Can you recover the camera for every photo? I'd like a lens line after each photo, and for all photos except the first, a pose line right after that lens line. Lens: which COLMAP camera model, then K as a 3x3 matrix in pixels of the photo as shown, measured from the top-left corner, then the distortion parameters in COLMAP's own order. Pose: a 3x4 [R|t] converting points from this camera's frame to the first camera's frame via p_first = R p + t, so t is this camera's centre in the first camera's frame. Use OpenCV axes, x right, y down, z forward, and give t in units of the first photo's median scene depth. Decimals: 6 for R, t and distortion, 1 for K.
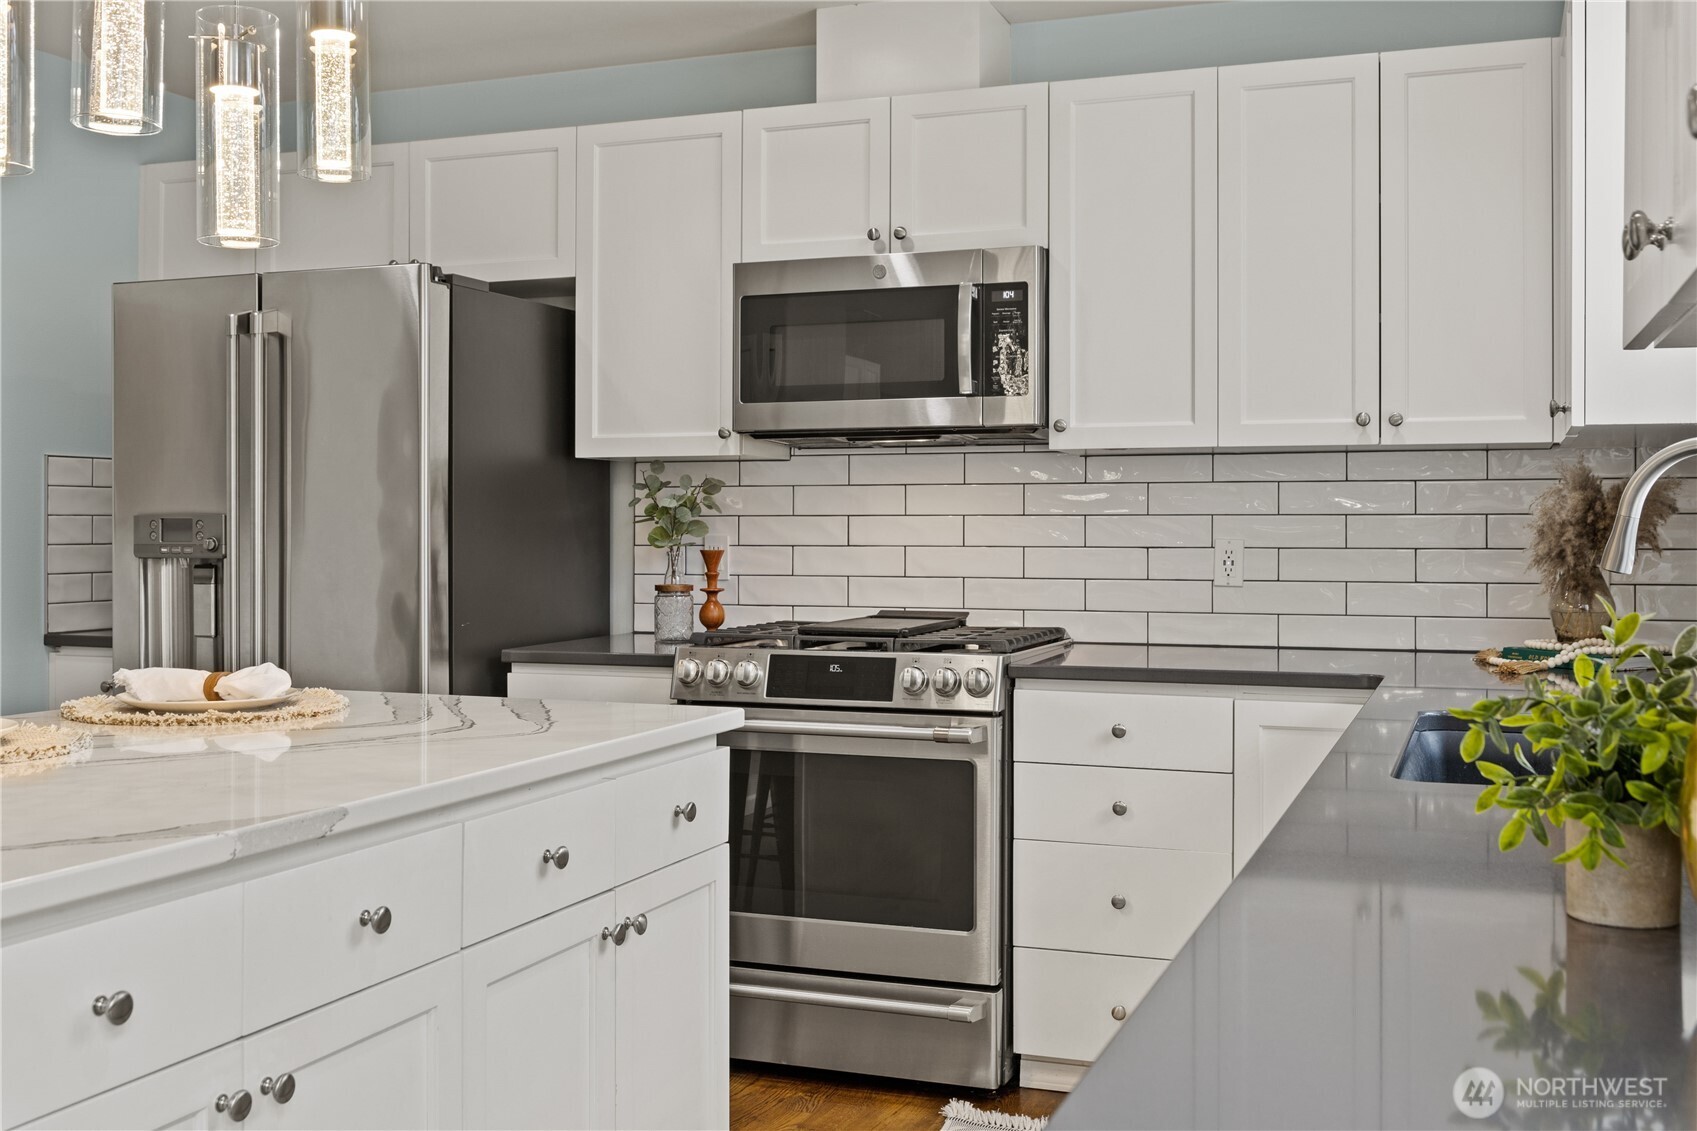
lens RADIAL K [[1747.1, 0, 843.3], [0, 1747.1, 522.2], [0, 0, 1]] dist [-0.022744, 0.000000]
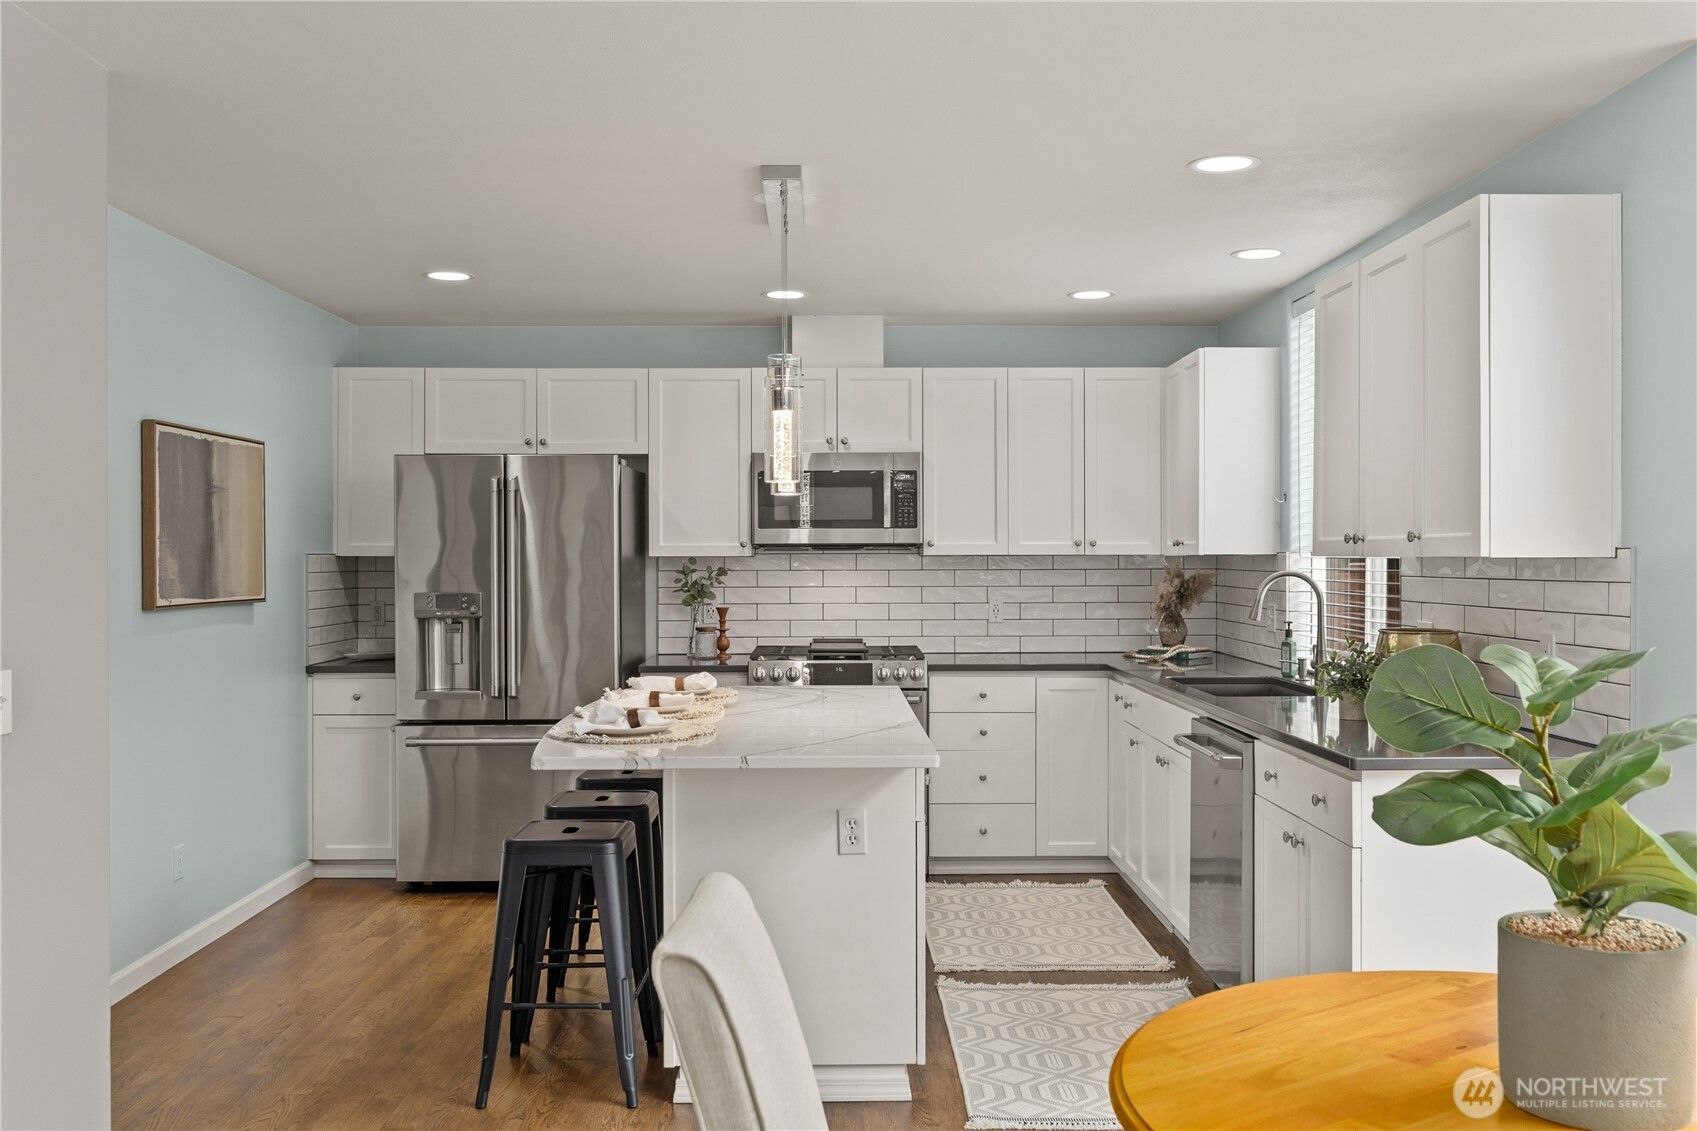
lens RADIAL K [[1466.2, 0, 850.7], [0, 1466.2, 565.0], [0, 0, 1]] dist [-0.004094, -0.005804]
pose [[0.931649, -0.006232, 0.363306, -0.551071], [0.002834, 0.999947, 0.009884, -0.046539], [-0.363348, -0.008179, 0.931618, -0.501925]]
